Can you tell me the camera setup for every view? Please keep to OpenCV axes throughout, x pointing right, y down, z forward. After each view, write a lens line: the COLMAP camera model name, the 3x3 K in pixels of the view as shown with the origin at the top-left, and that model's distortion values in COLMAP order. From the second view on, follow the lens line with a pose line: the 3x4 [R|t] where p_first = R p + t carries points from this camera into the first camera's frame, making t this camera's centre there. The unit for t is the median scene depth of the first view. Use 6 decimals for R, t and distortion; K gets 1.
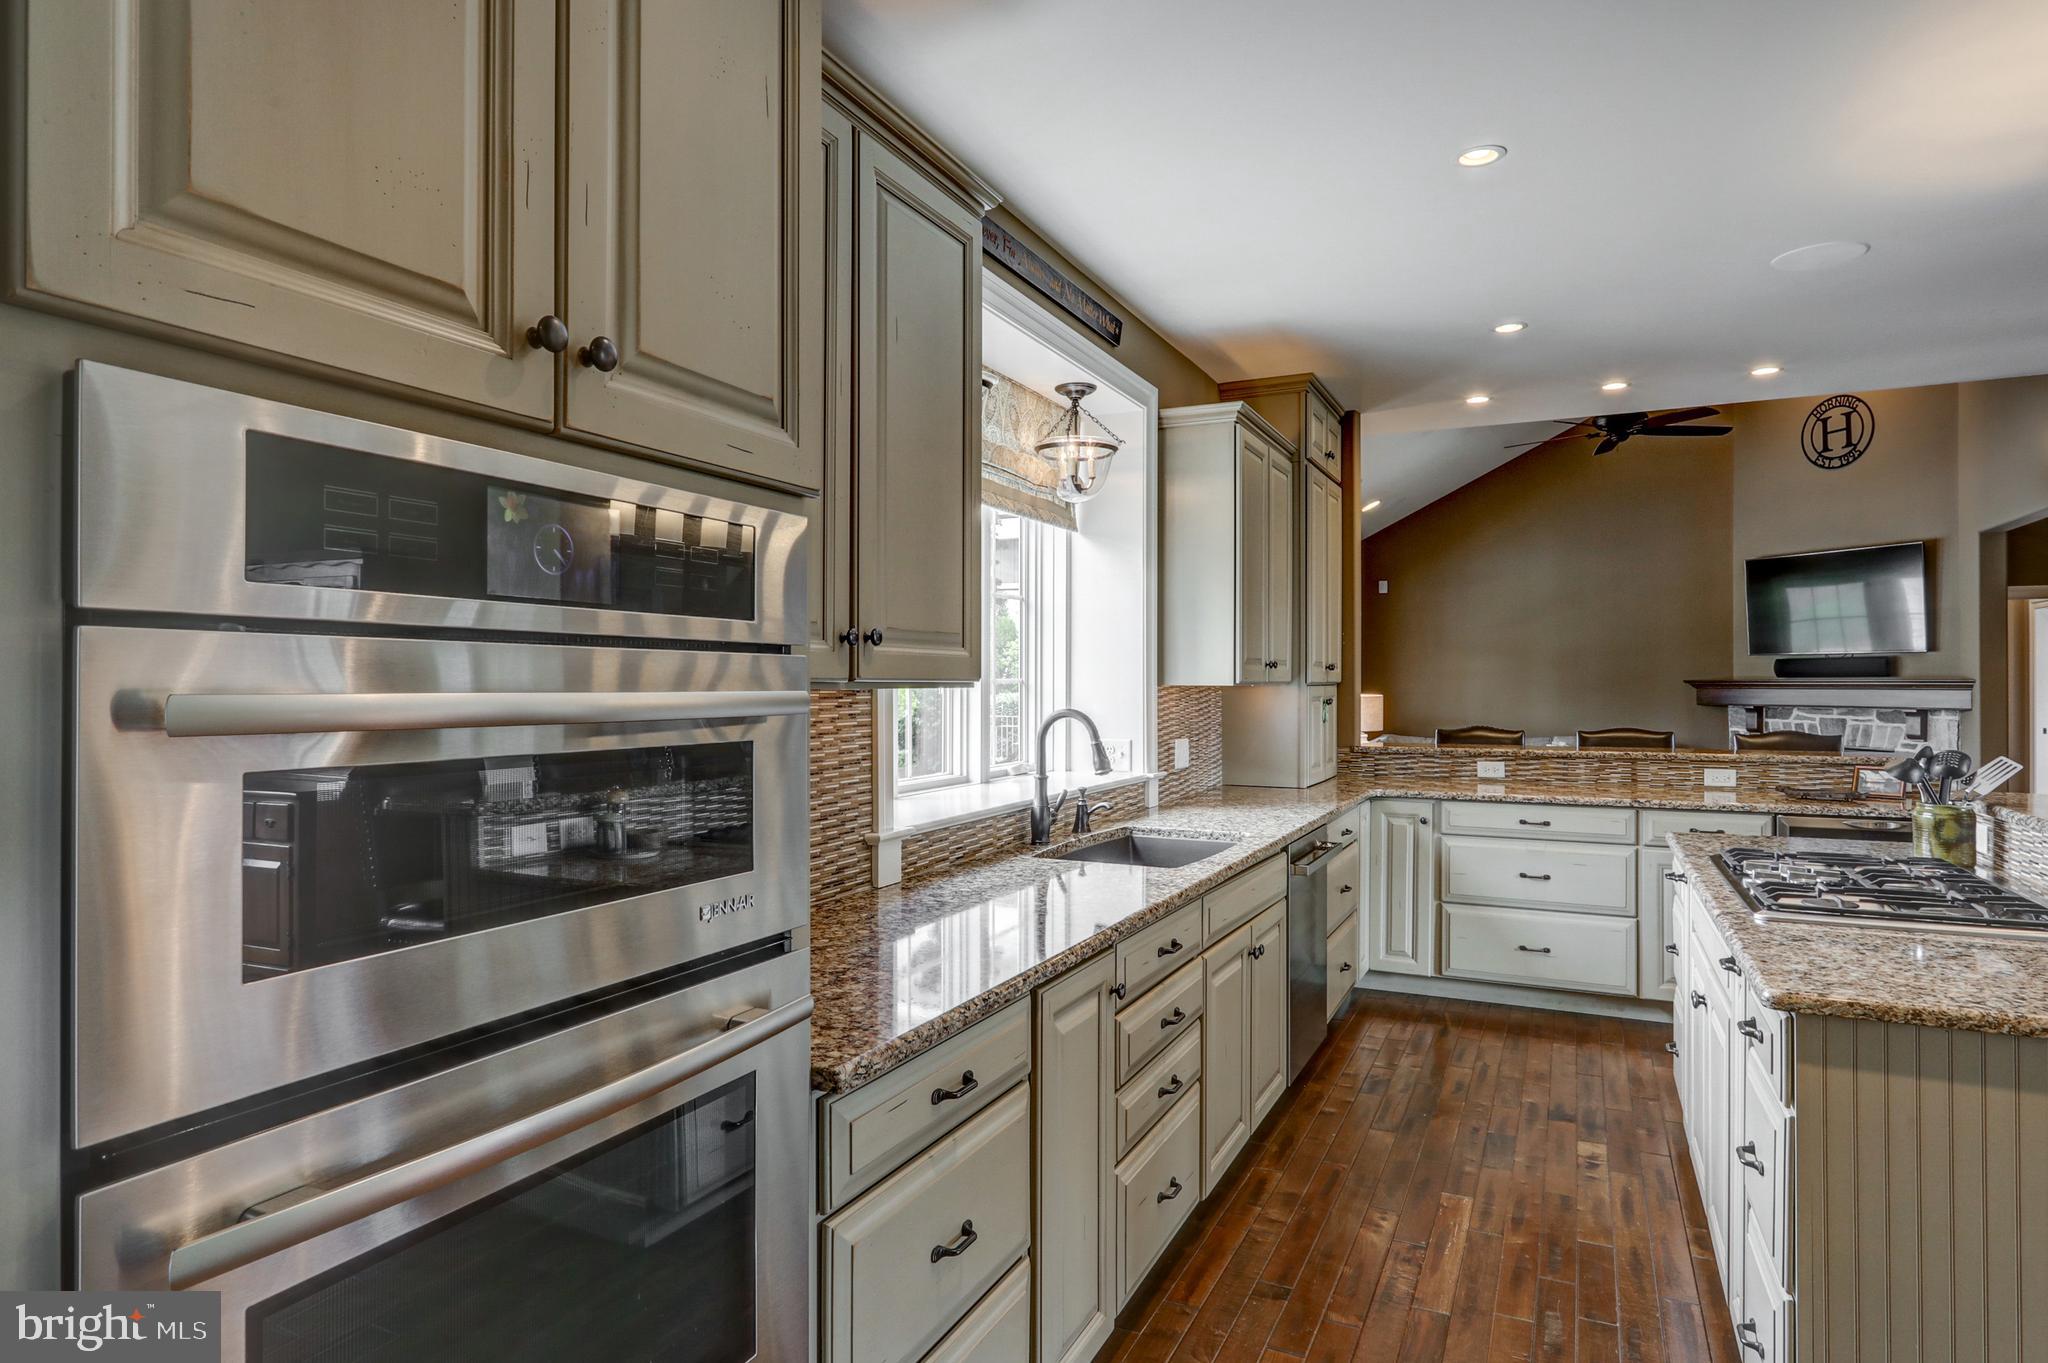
lens RADIAL K [[1155.7, 0, 974.2], [0, 1155.7, 677.7], [0, 0, 1]] dist [-0.007623, -0.001242]
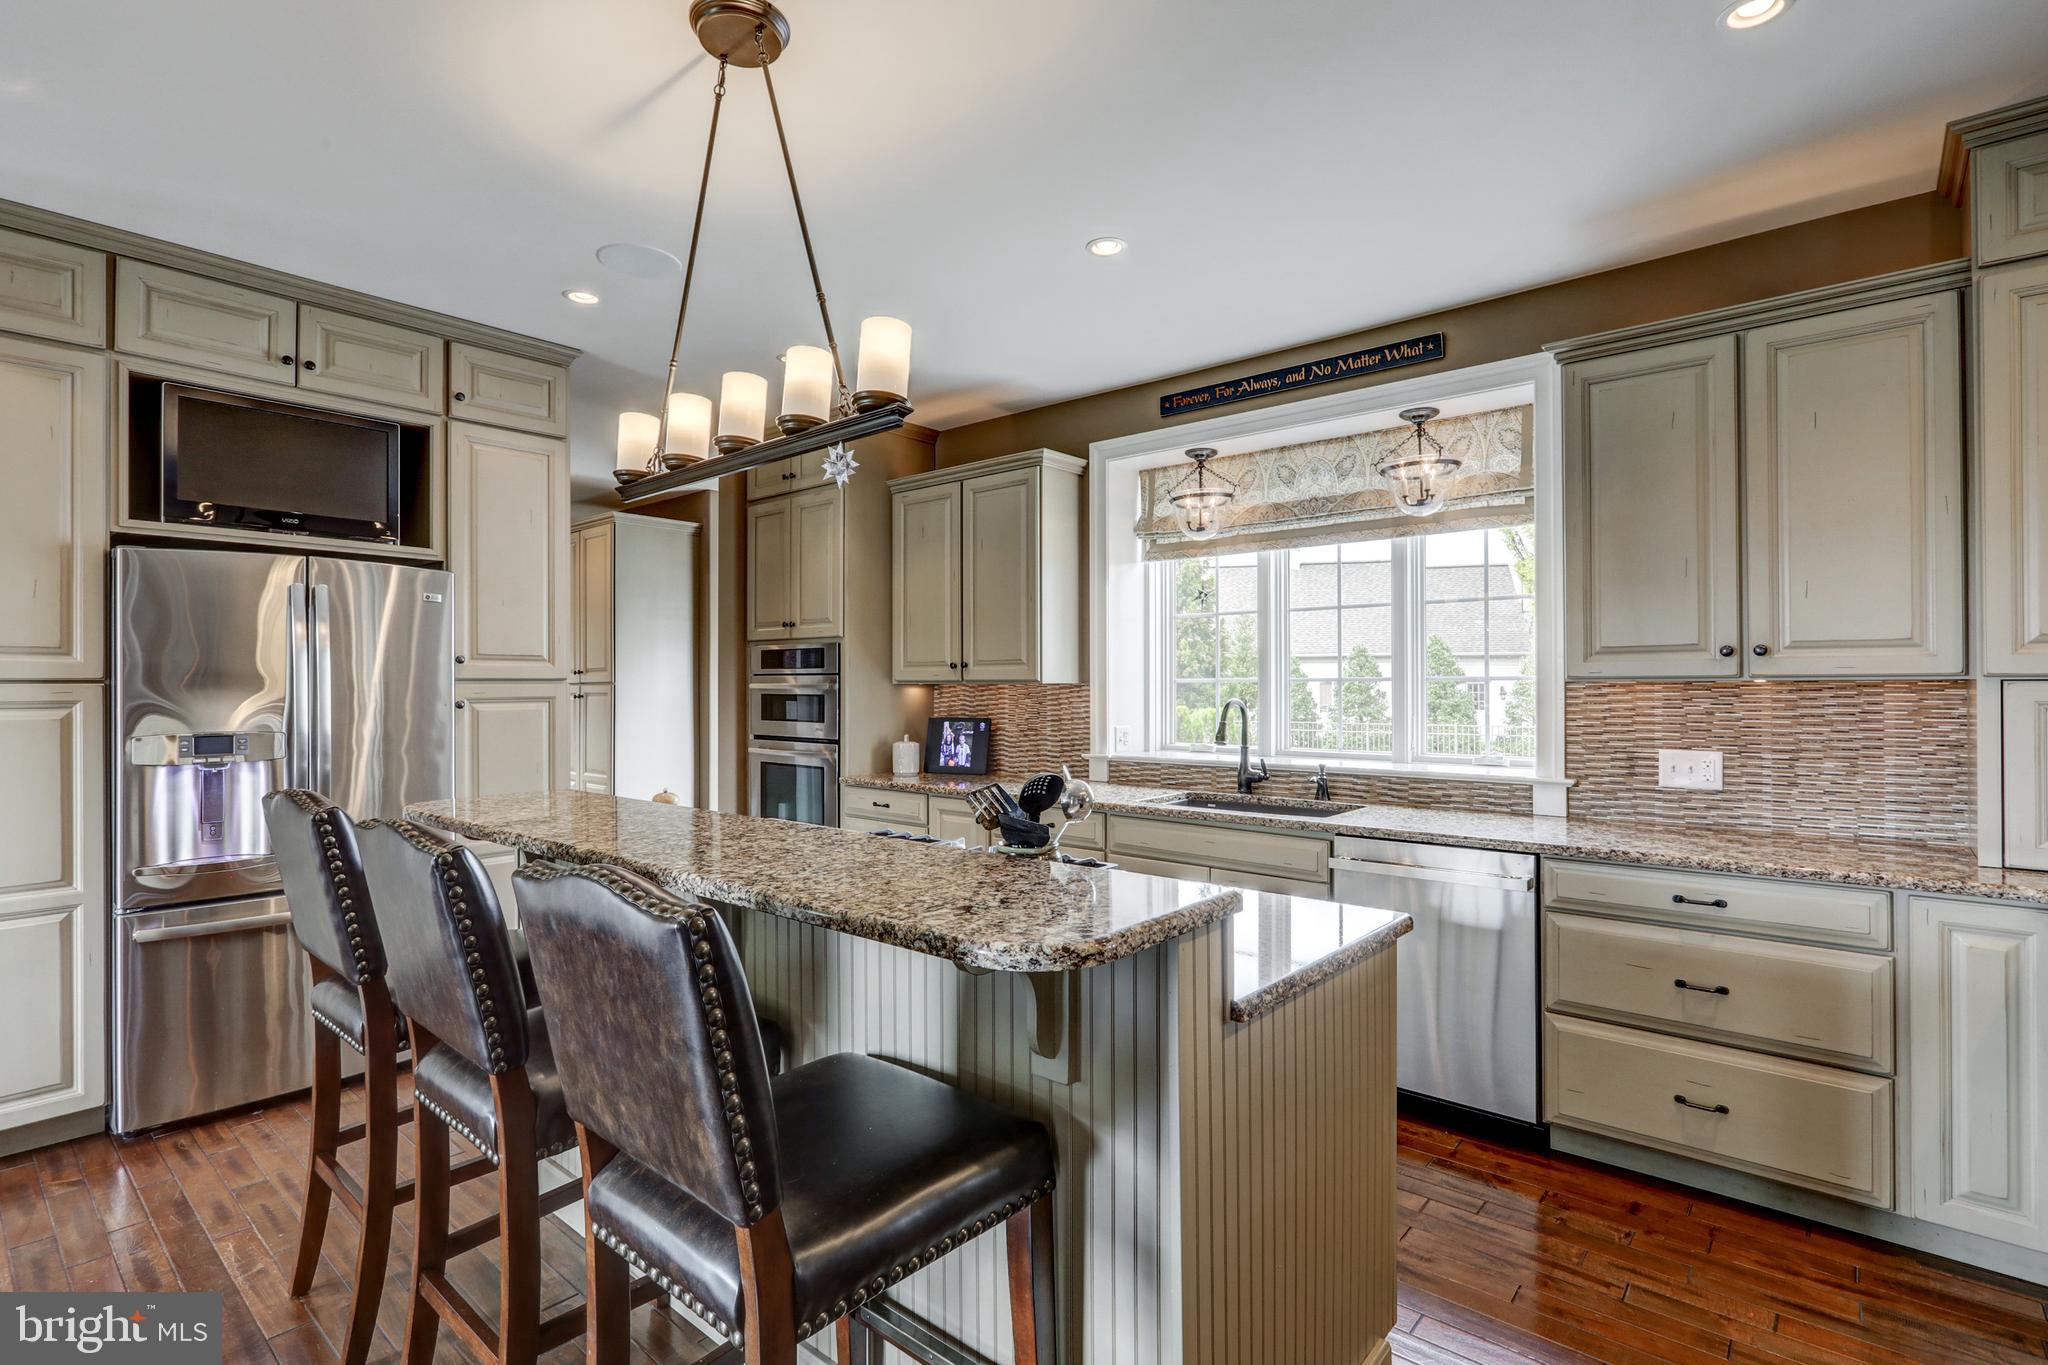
lens RADIAL K [[972.9, 0, 1024.2], [0, 972.9, 677.1], [0, 0, 1]] dist [-0.007709, 0.003893]
pose [[-0.226727, -0.008523, -0.973921, 0.716263], [0.005244, 0.999937, -0.009971, 0.006173], [0.973944, -0.007368, -0.226668, 0.561419]]
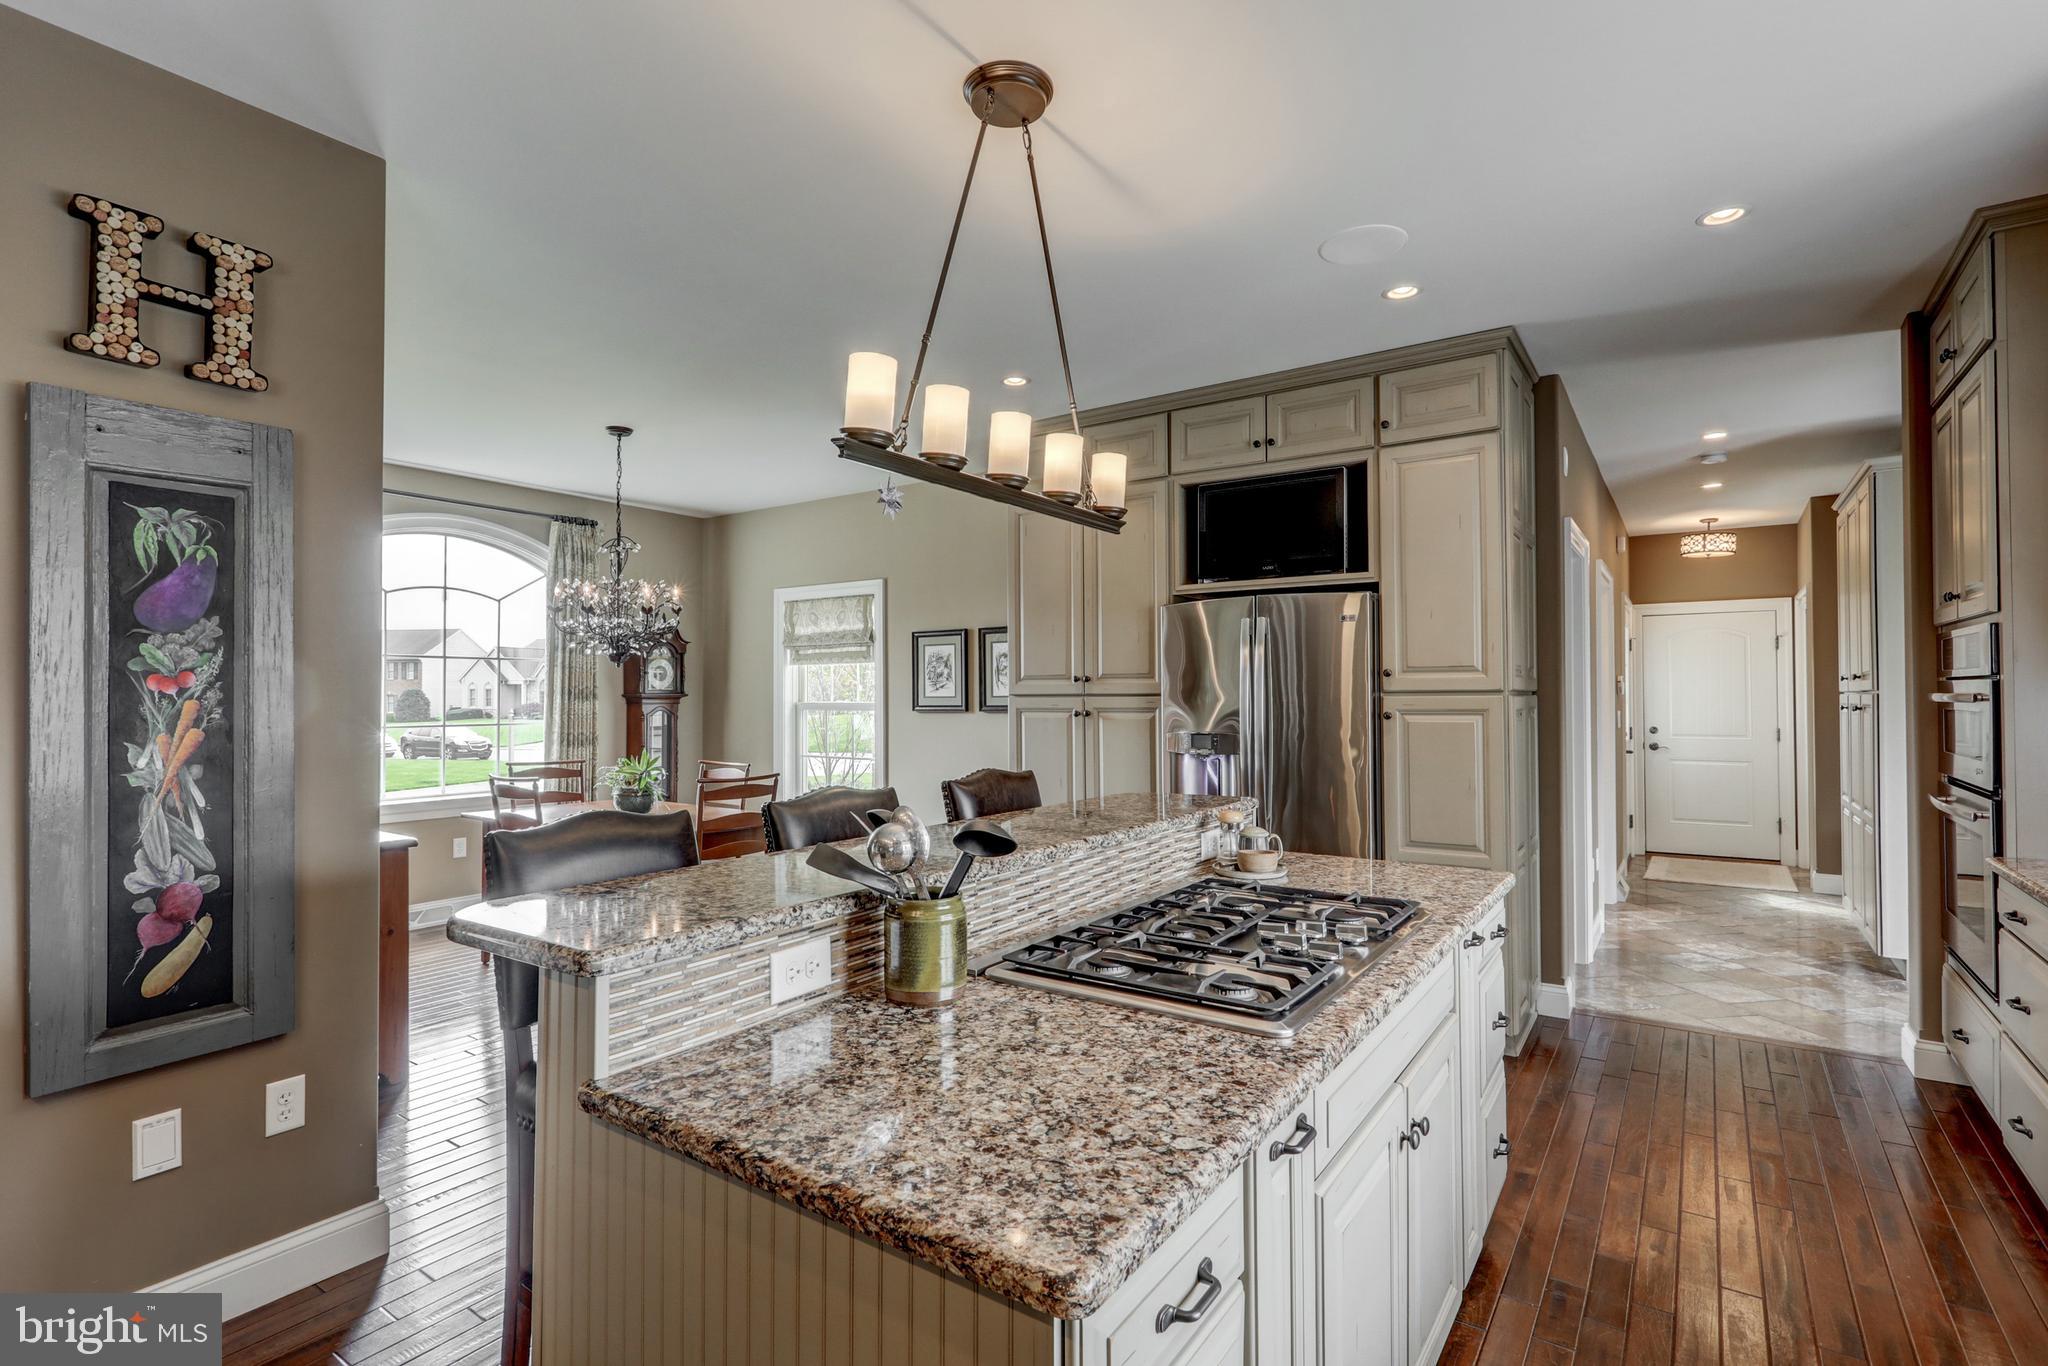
lens RADIAL K [[972.9, 0, 1016.2], [0, 972.9, 678.8], [0, 0, 1]] dist [-0.007709, 0.003893]
pose [[-0.990964, 0.005647, 0.134006, 0.363140], [0.002966, 0.999792, -0.020194, 0.003329], [-0.134092, -0.019614, -0.990775, 0.748187]]
